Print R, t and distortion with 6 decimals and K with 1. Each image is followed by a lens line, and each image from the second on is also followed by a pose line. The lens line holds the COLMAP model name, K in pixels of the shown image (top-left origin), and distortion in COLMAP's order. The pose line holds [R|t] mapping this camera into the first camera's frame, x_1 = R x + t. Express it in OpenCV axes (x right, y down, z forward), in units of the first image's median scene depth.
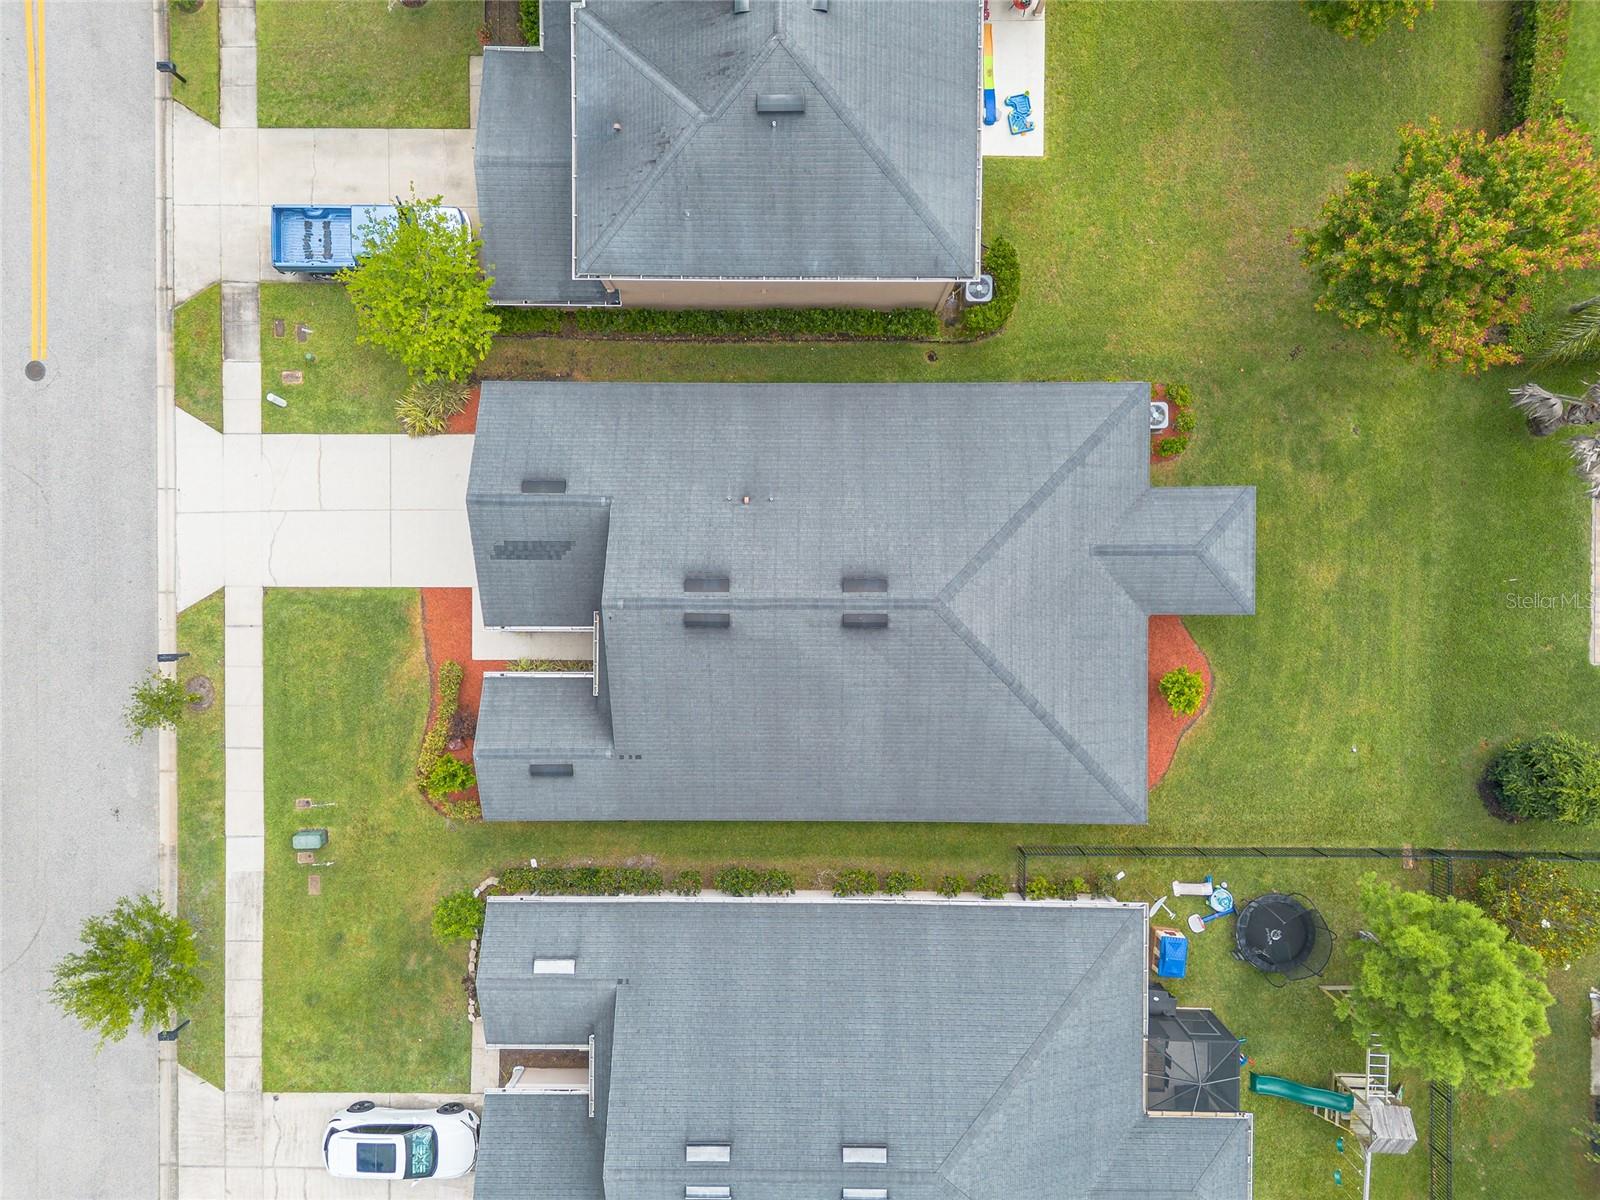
lens RADIAL K [[1126.5, 0, 797.4], [0, 1126.5, 599.4], [0, 0, 1]] dist [0.084134, -0.091846]
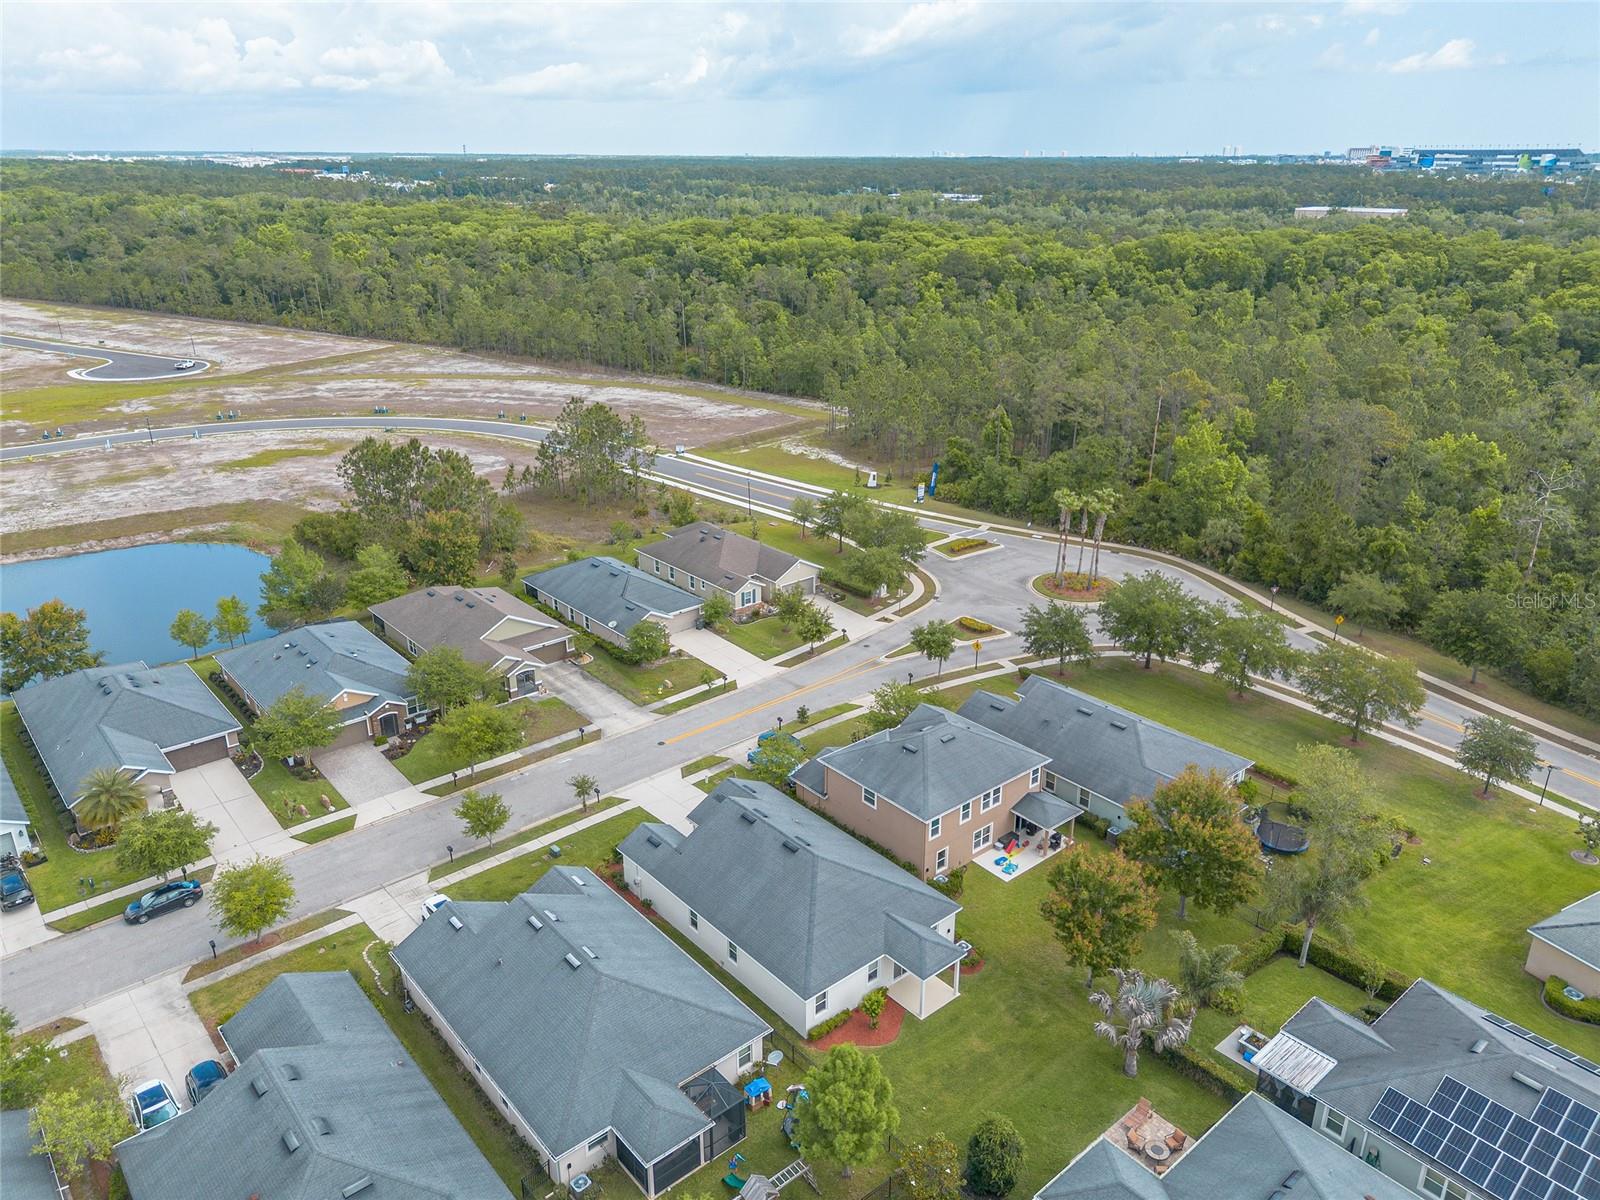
lens RADIAL K [[1126.5, 0, 797.4], [0, 1126.5, 599.4], [0, 0, 1]] dist [0.084134, -0.091846]
pose [[0.651990, 0.282700, -0.703555, 1.317781], [-0.758064, 0.223771, -0.612589, 1.112307], [-0.015744, 0.932742, 0.360201, -0.271244]]
